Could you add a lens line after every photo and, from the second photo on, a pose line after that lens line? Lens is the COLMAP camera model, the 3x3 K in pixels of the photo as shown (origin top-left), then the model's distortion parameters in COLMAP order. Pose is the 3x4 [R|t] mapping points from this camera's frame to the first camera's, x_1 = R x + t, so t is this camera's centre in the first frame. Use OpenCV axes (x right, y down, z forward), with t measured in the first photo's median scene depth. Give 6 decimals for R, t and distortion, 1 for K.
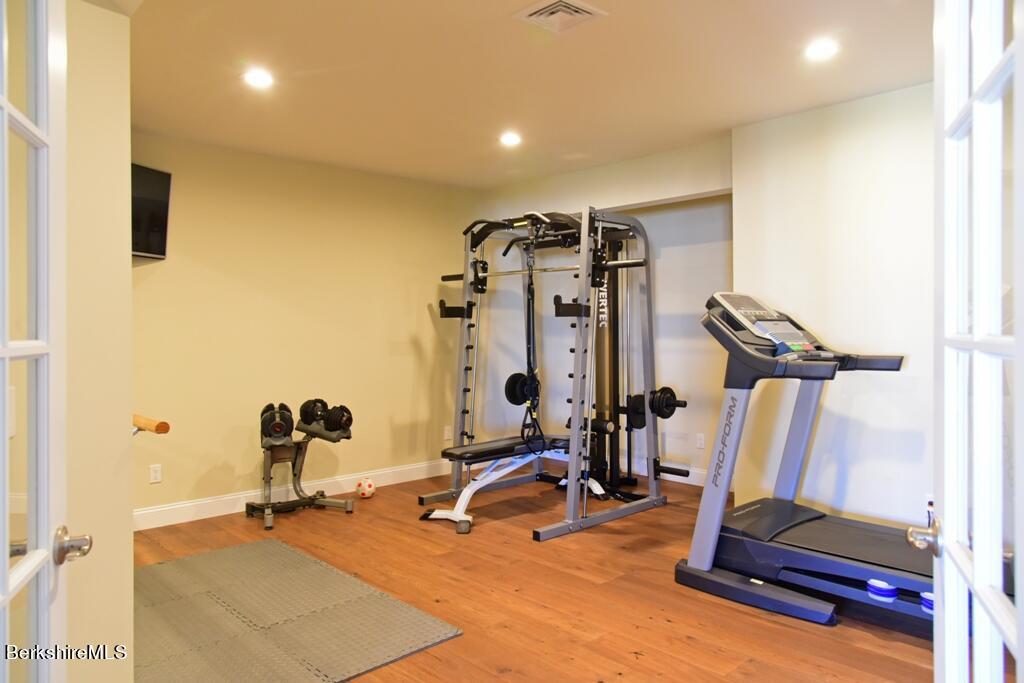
lens RADIAL K [[703.0, 0, 512.0], [0, 703.0, 341.5], [0, 0, 1]] dist [-0.031249, -0.000548]
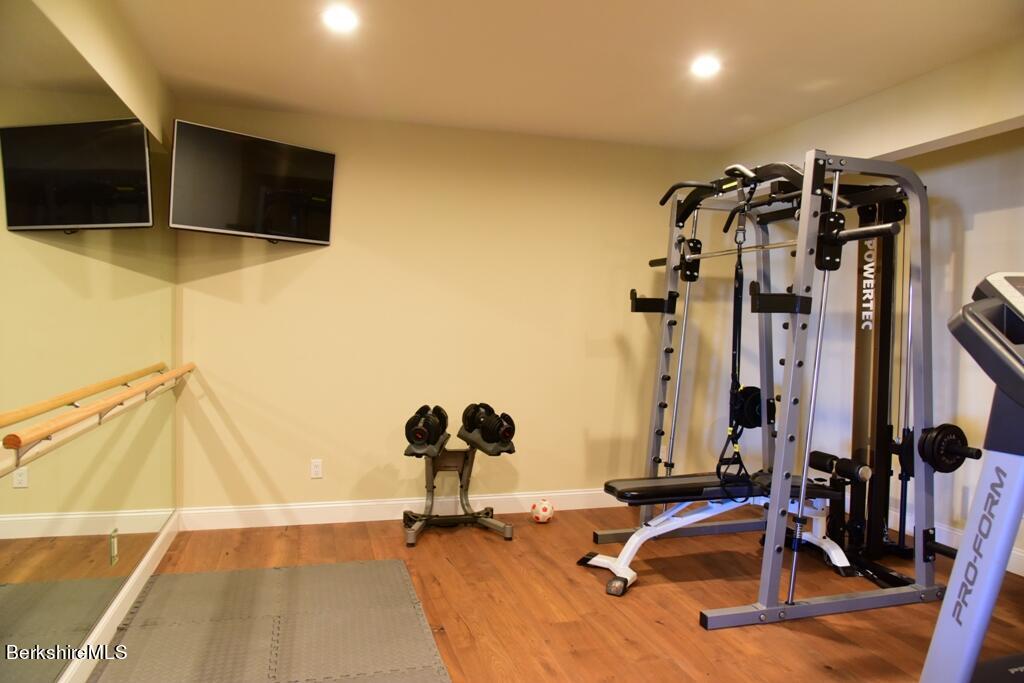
lens RADIAL K [[698.2, 0, 511.4], [0, 698.2, 351.8], [0, 0, 1]] dist [-0.045807, 0.000508]
pose [[0.886434, 0.041291, -0.461010, 0.151524], [-0.030955, 0.999072, 0.029963, -0.008707], [0.461819, -0.012289, 0.886889, 0.254542]]
